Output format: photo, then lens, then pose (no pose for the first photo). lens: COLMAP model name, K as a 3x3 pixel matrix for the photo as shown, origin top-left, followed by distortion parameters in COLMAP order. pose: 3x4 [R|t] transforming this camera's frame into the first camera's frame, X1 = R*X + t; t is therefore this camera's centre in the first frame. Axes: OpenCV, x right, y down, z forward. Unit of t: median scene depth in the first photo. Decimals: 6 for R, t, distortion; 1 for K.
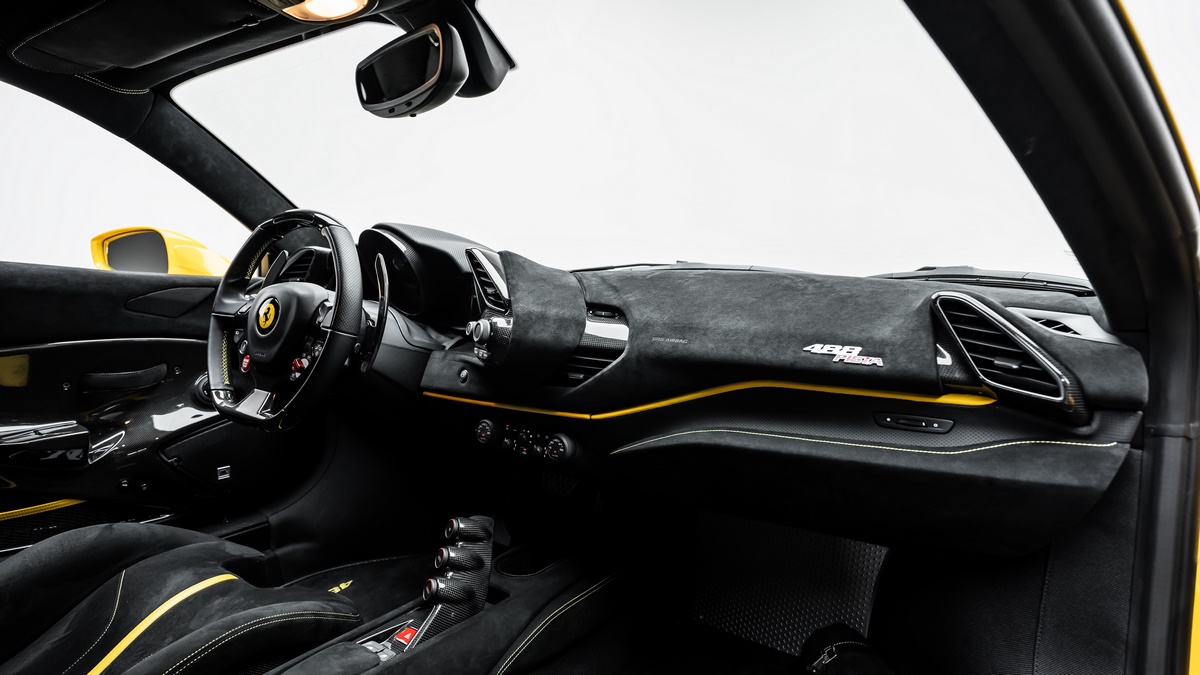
lens RADIAL K [[690.7, 0, 605.0], [0, 690.7, 334.2], [0, 0, 1]] dist [0.005055, 0.001779]
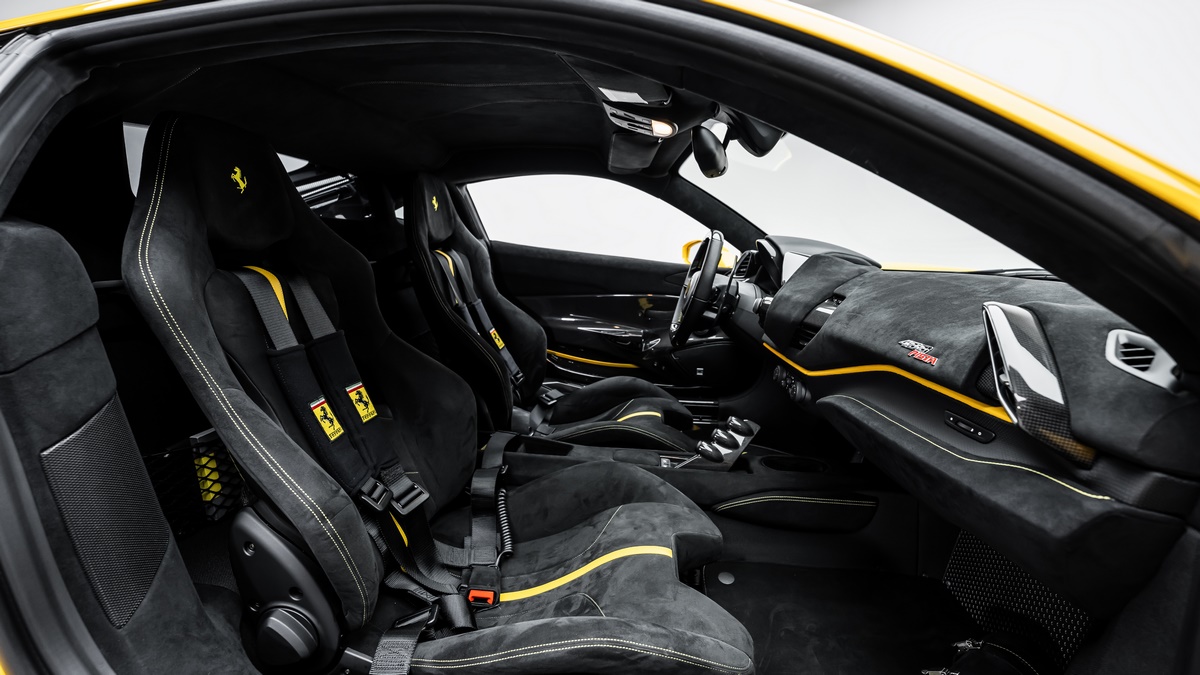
lens RADIAL K [[491.2, 0, 603.8], [0, 491.2, 336.7], [0, 0, 1]] dist [-0.028281, 0.000960]
pose [[0.501084, 0.151483, -0.852037, 0.612062], [-0.106593, 0.987867, 0.112945, -0.022669], [0.858809, 0.034226, 0.511152, 0.129738]]
